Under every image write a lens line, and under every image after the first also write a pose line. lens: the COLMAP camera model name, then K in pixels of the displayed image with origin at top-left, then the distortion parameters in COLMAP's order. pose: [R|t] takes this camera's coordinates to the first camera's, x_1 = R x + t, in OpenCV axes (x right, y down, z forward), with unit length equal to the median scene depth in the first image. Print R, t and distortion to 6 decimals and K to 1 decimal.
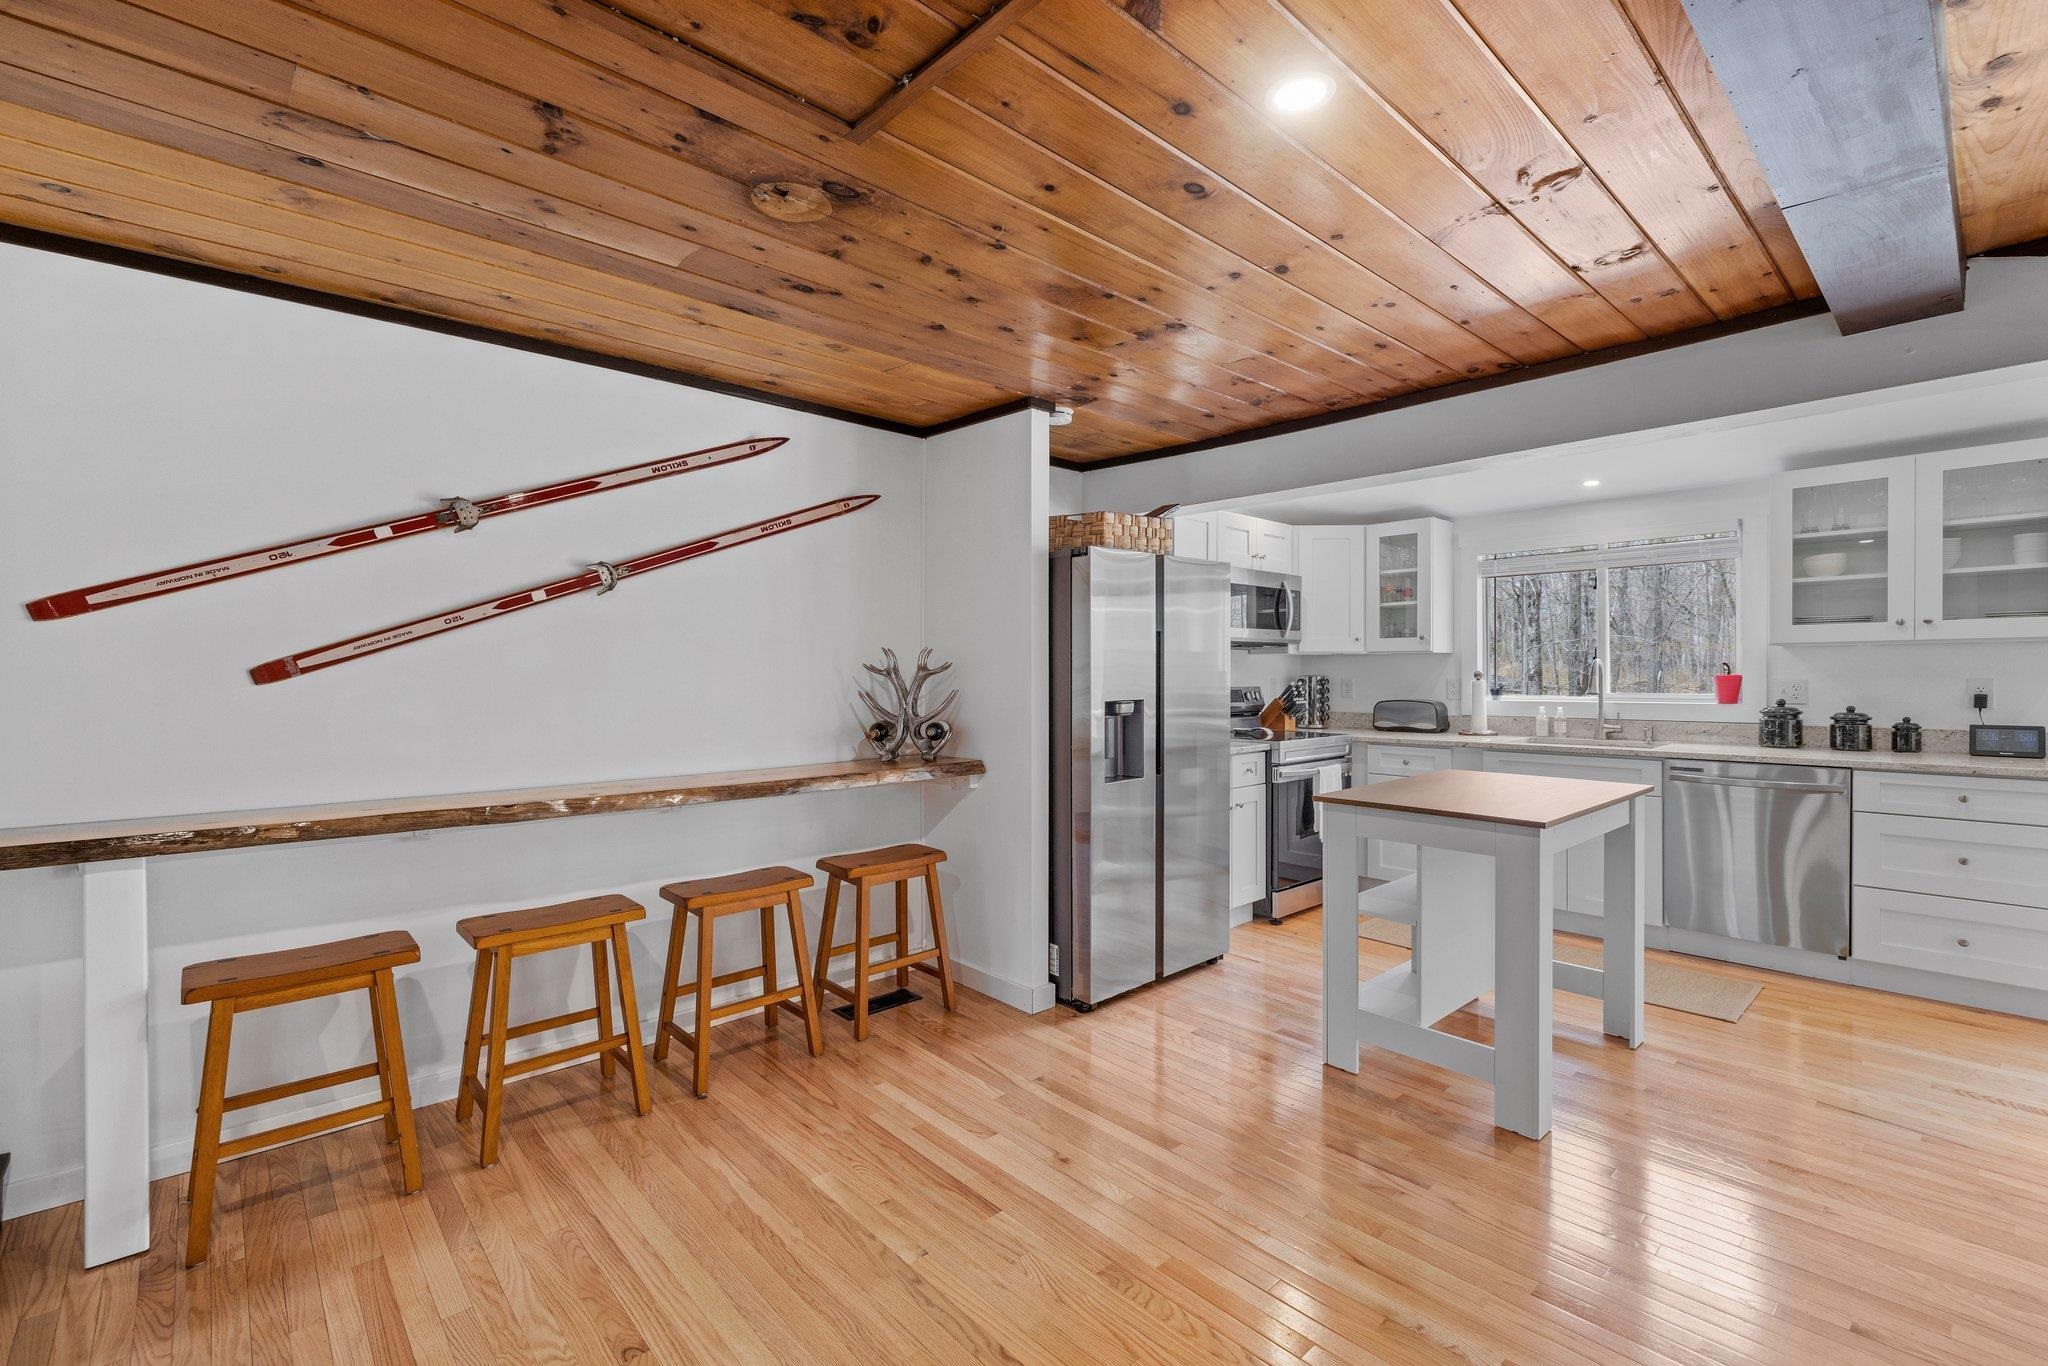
lens RADIAL K [[897.9, 0, 1029.5], [0, 897.9, 681.7], [0, 0, 1]] dist [0.008672, -0.000257]
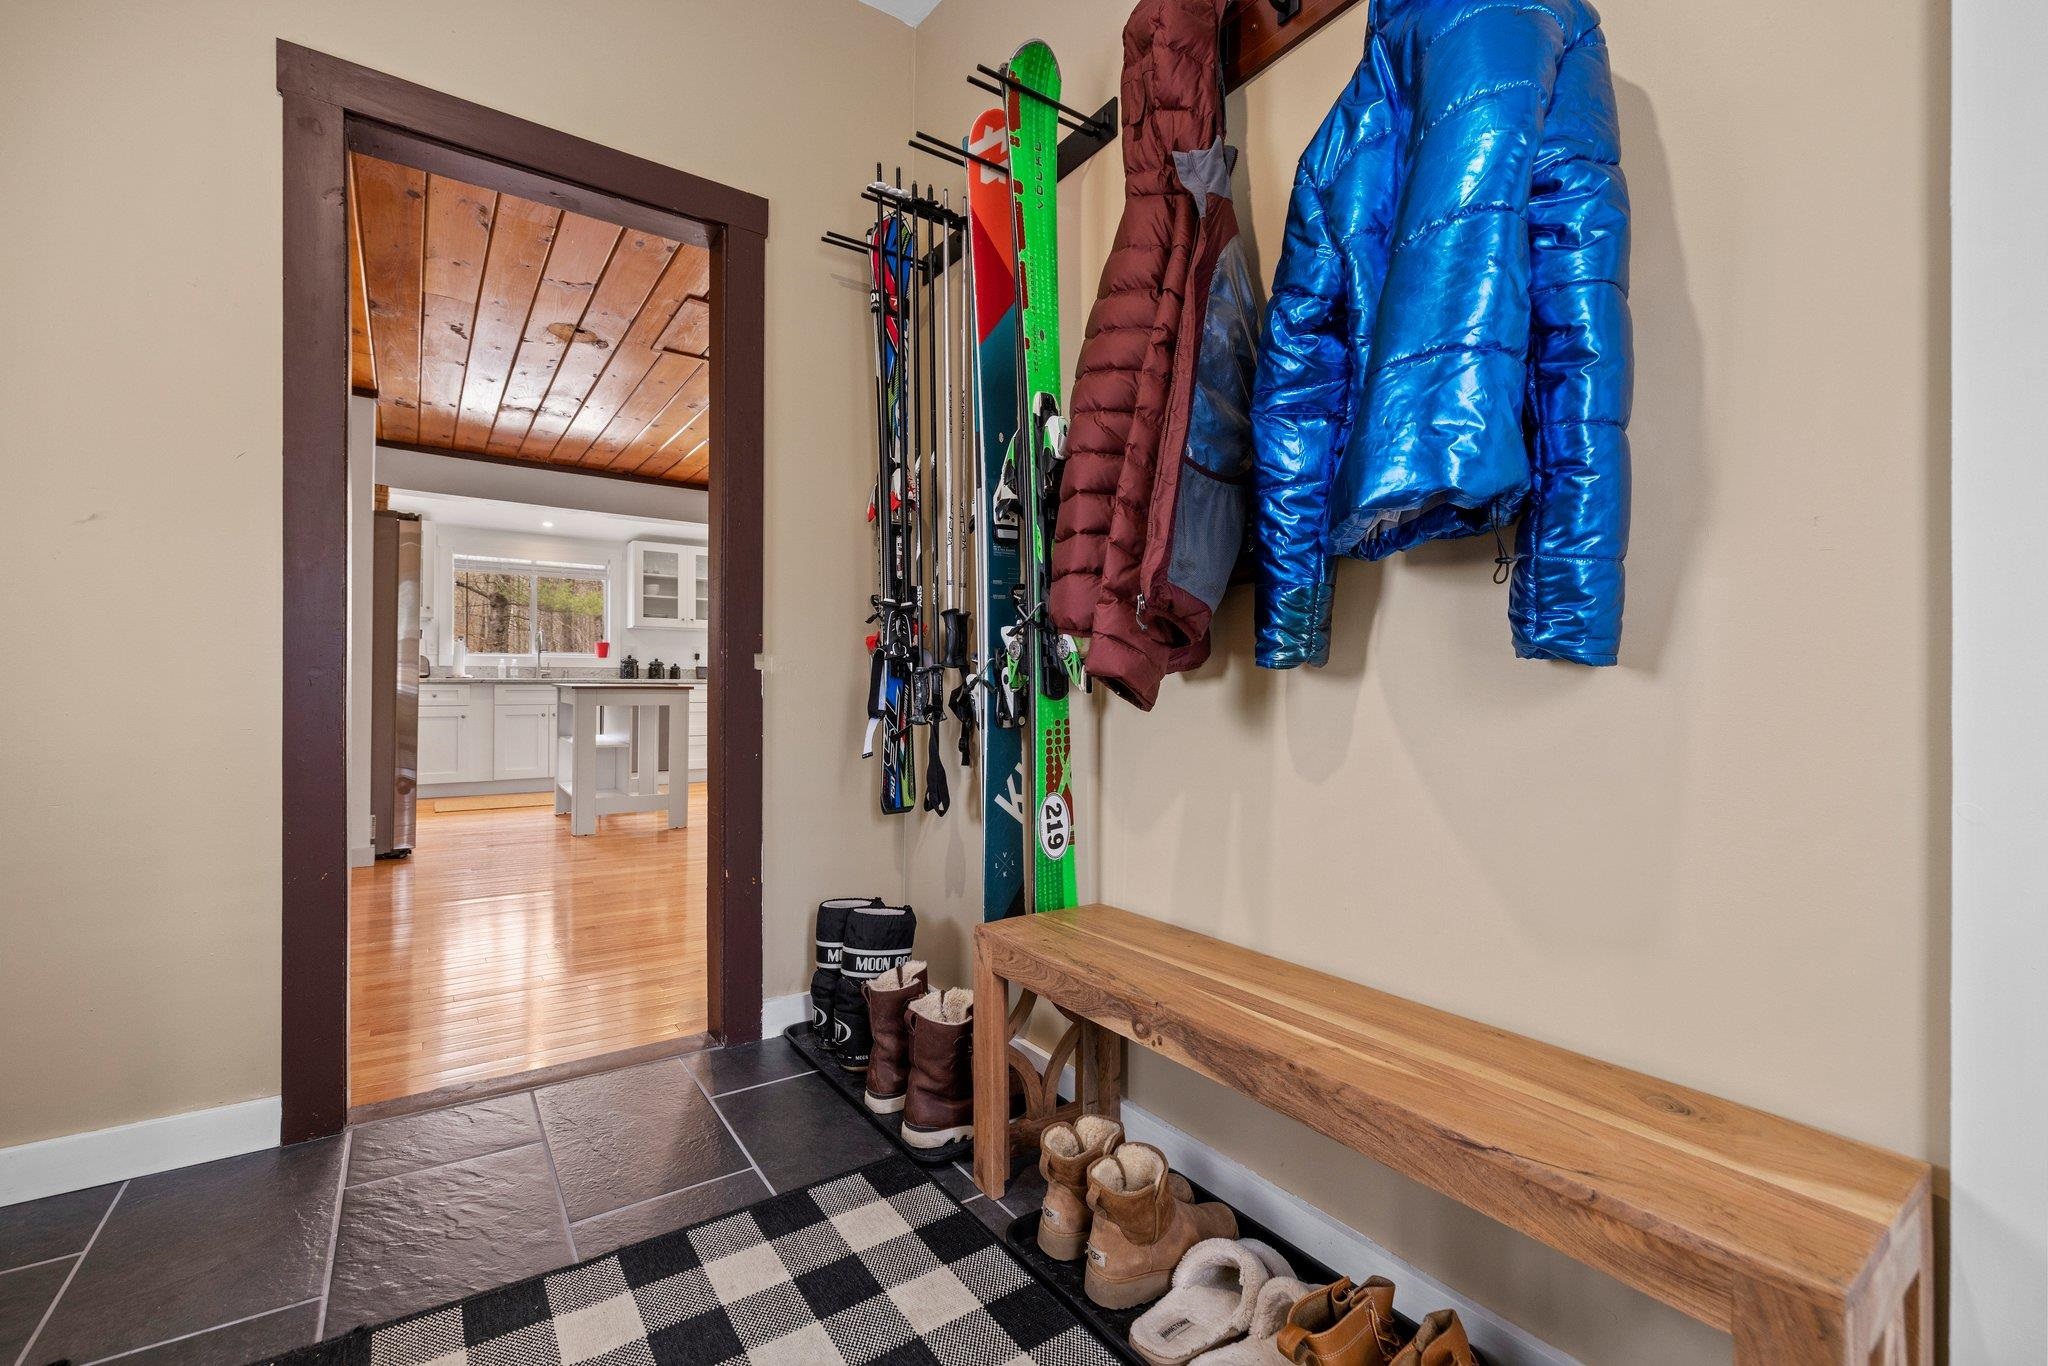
lens RADIAL K [[897.9, 0, 1013.3], [0, 897.9, 685.9], [0, 0, 1]] dist [0.008672, -0.000257]
pose [[0.132267, 0.015569, 0.991092, -1.143710], [0.012765, 0.999767, -0.017409, 0.149570], [-0.991132, 0.014954, 0.132037, -0.107403]]
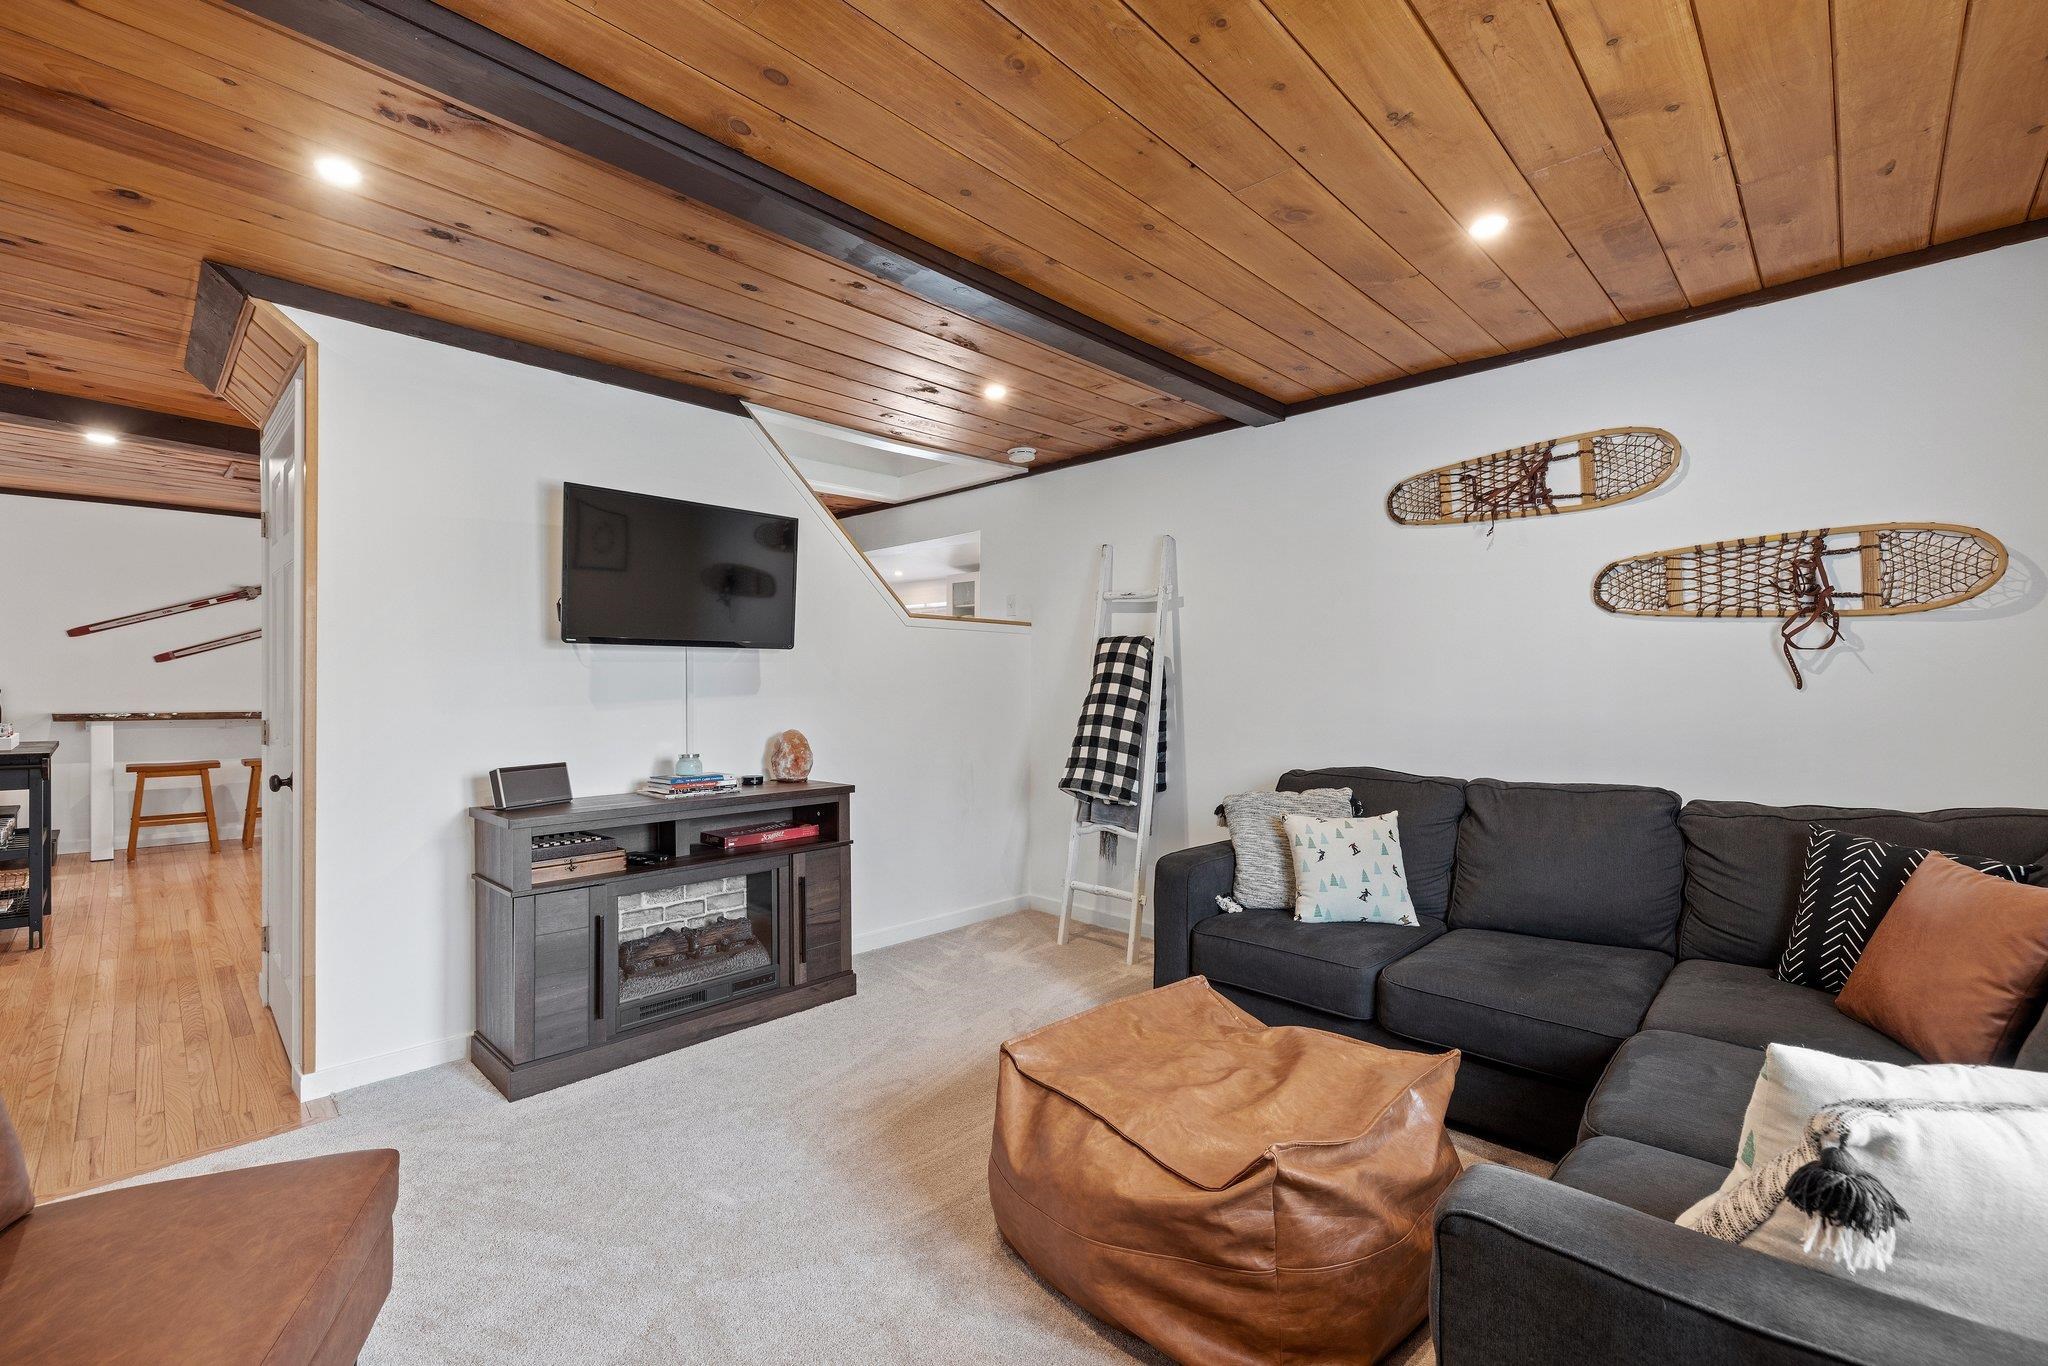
lens RADIAL K [[897.9, 0, 1026.7], [0, 897.9, 684.8], [0, 0, 1]] dist [0.008672, -0.000257]
pose [[0.998740, 0.004801, 0.049947, 0.991902], [-0.003998, 0.999861, -0.016169, 0.066448], [-0.050017, 0.015949, 0.998621, -1.128756]]
